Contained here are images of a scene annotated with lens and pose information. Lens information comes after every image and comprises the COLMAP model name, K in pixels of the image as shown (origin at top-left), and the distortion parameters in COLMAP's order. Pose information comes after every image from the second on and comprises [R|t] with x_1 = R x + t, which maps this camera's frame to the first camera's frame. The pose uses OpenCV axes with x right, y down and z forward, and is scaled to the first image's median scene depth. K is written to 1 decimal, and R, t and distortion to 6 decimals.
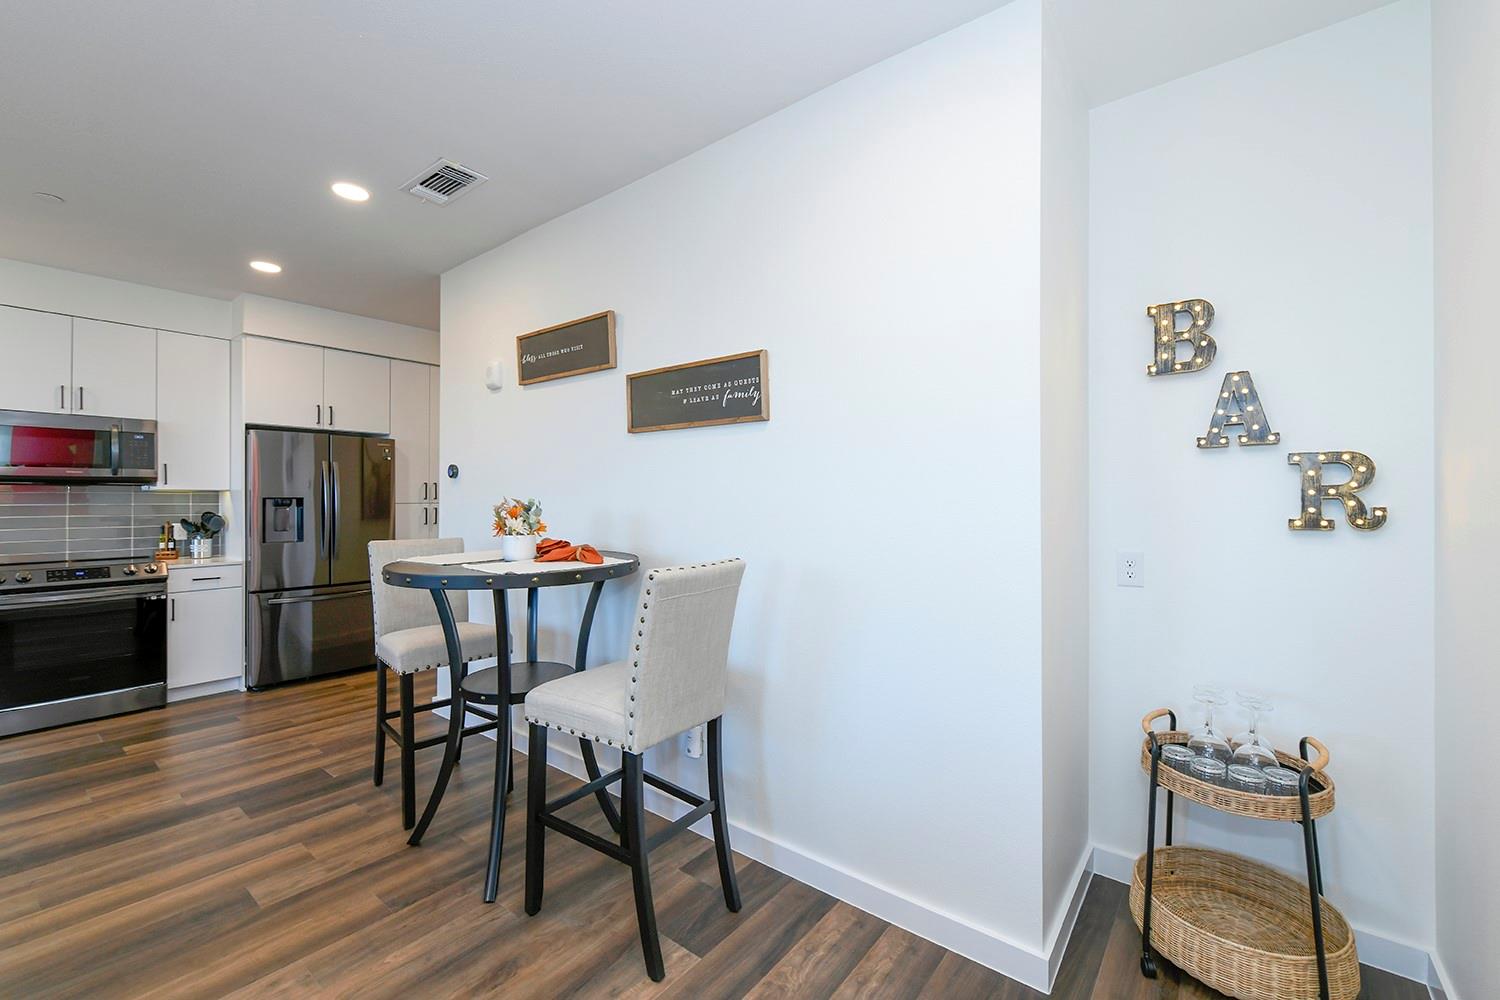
lens RADIAL K [[639.7, 0, 744.5], [0, 639.7, 501.0], [0, 0, 1]] dist [0.010879, 0.000216]
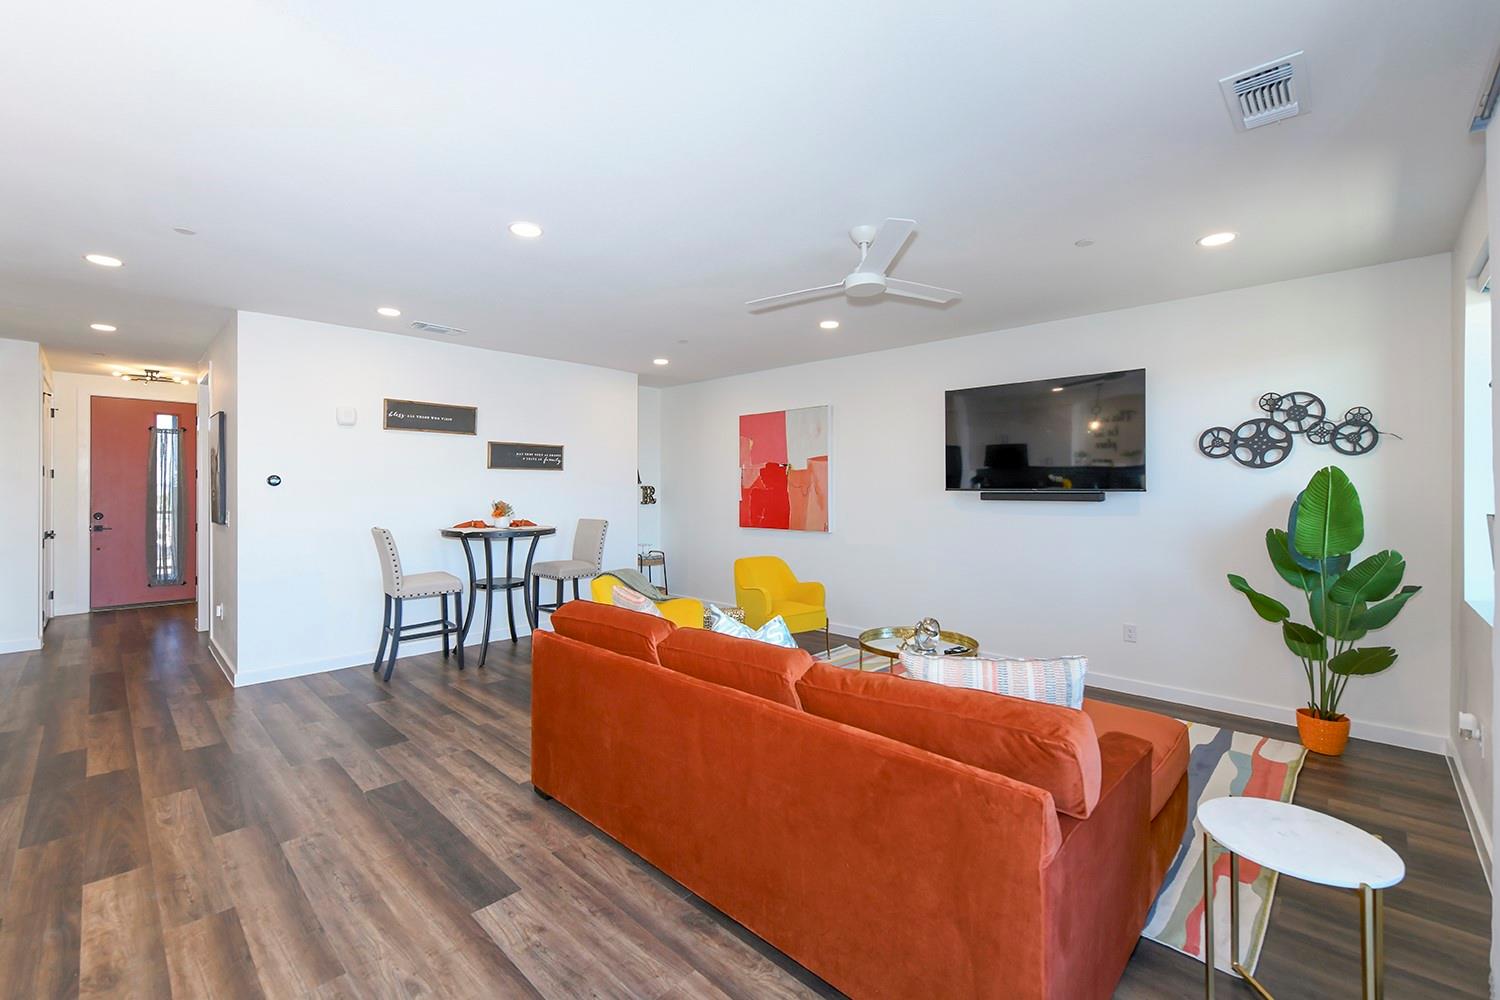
lens RADIAL K [[639.7, 0, 745.8], [0, 639.7, 492.2], [0, 0, 1]] dist [0.010879, 0.000216]
pose [[0.084764, -0.006534, 0.996380, -2.575728], [0.000357, 0.999979, 0.006527, -0.046259], [-0.996401, -0.000198, 0.084764, -0.037303]]
